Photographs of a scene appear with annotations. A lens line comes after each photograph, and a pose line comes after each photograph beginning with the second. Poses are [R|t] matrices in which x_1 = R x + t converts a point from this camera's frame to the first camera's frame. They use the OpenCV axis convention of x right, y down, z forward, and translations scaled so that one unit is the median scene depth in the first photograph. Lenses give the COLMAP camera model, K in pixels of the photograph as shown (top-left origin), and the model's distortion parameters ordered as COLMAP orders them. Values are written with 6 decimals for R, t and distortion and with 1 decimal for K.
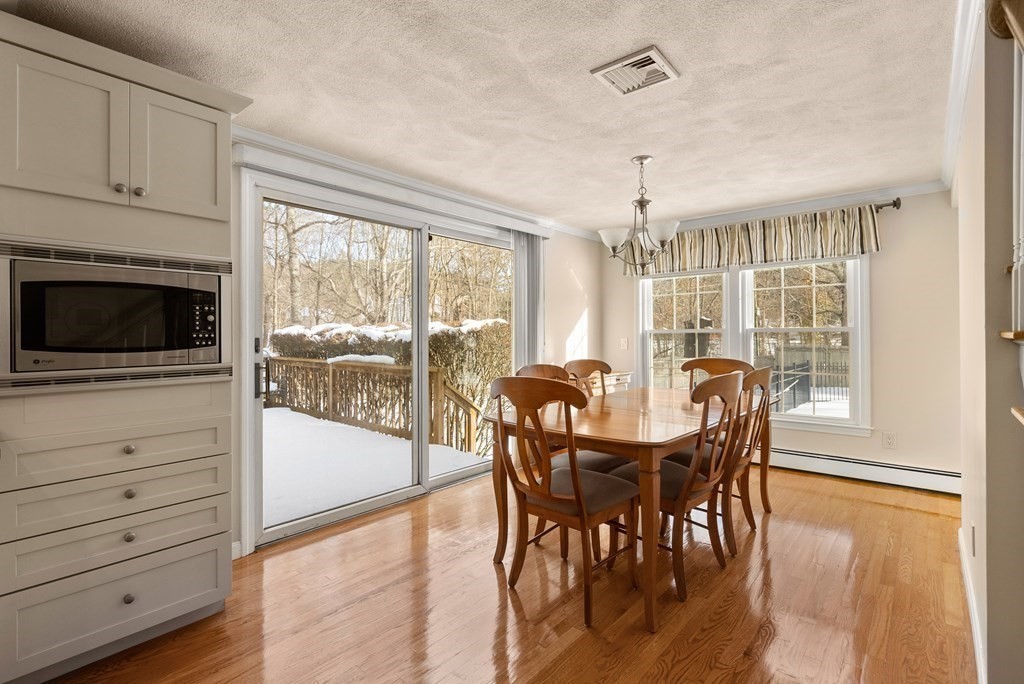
lens RADIAL K [[475.6, 0, 526.8], [0, 475.6, 332.8], [0, 0, 1]] dist [-0.000952, 0.001051]
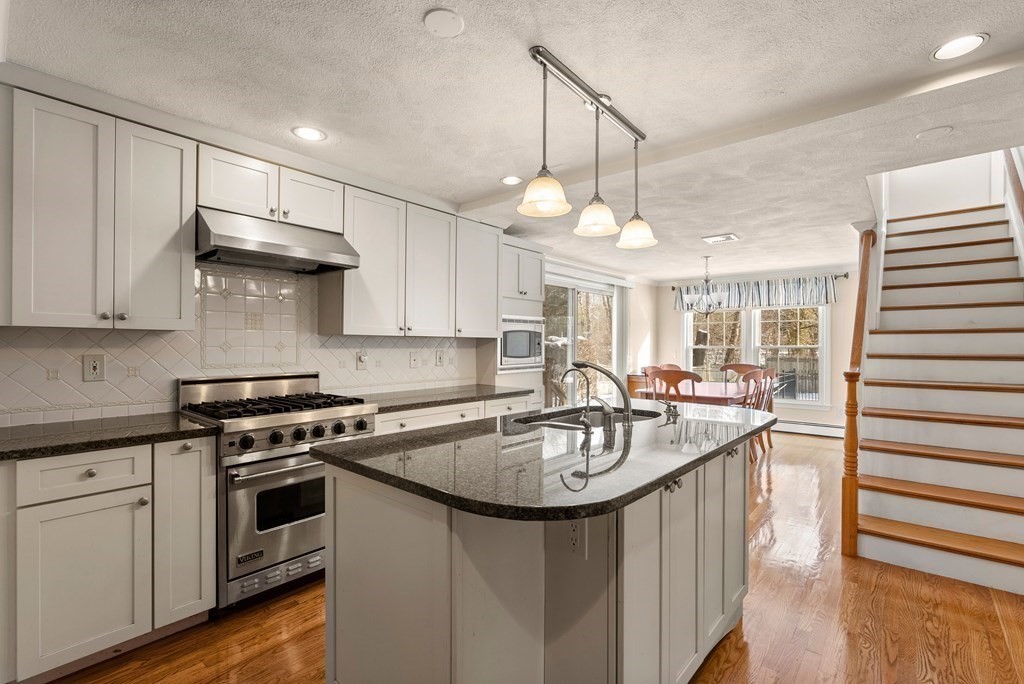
lens RADIAL K [[462.6, 0, 524.4], [0, 462.6, 345.4], [0, 0, 1]] dist [0.000363, 0.000663]
pose [[0.999955, 0.008538, 0.004119, -0.455570], [-0.008578, 0.999916, 0.009756, -0.026667], [-0.004035, -0.009791, 0.999944, -0.778808]]
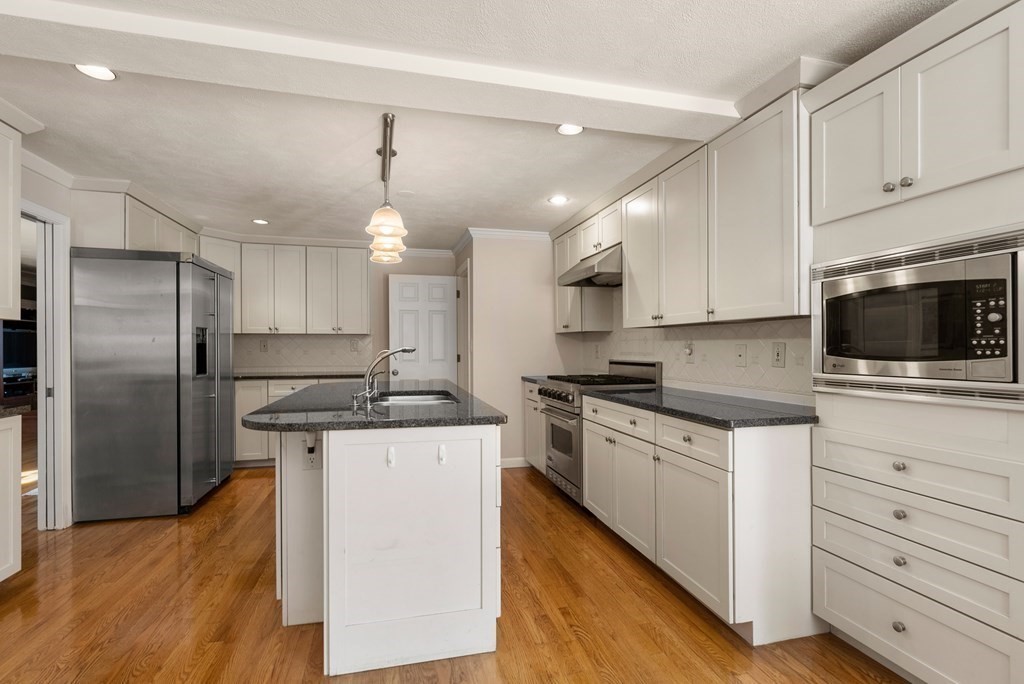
lens RADIAL K [[472.3, 0, 519.4], [0, 472.3, 337.5], [0, 0, 1]] dist [-0.000590, 0.000084]
pose [[-0.572981, -0.010659, -0.819499, 0.183383], [0.012286, 0.999691, -0.021592, 0.003423], [0.819477, -0.022440, -0.572673, 0.494877]]
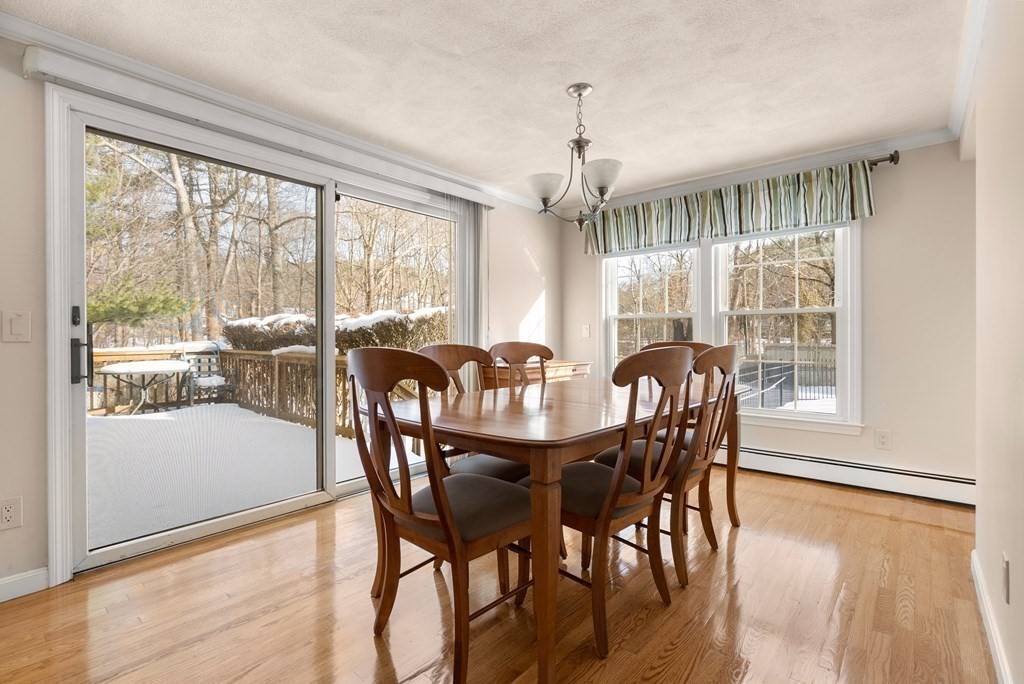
lens RADIAL K [[472.3, 0, 519.4], [0, 472.3, 337.5], [0, 0, 1]] dist [-0.000590, 0.000084]
pose [[0.999998, 0.001744, 0.000628, 0.131557], [-0.001750, 0.999947, 0.010165, 0.043470], [-0.000610, -0.010166, 0.999948, 0.185514]]
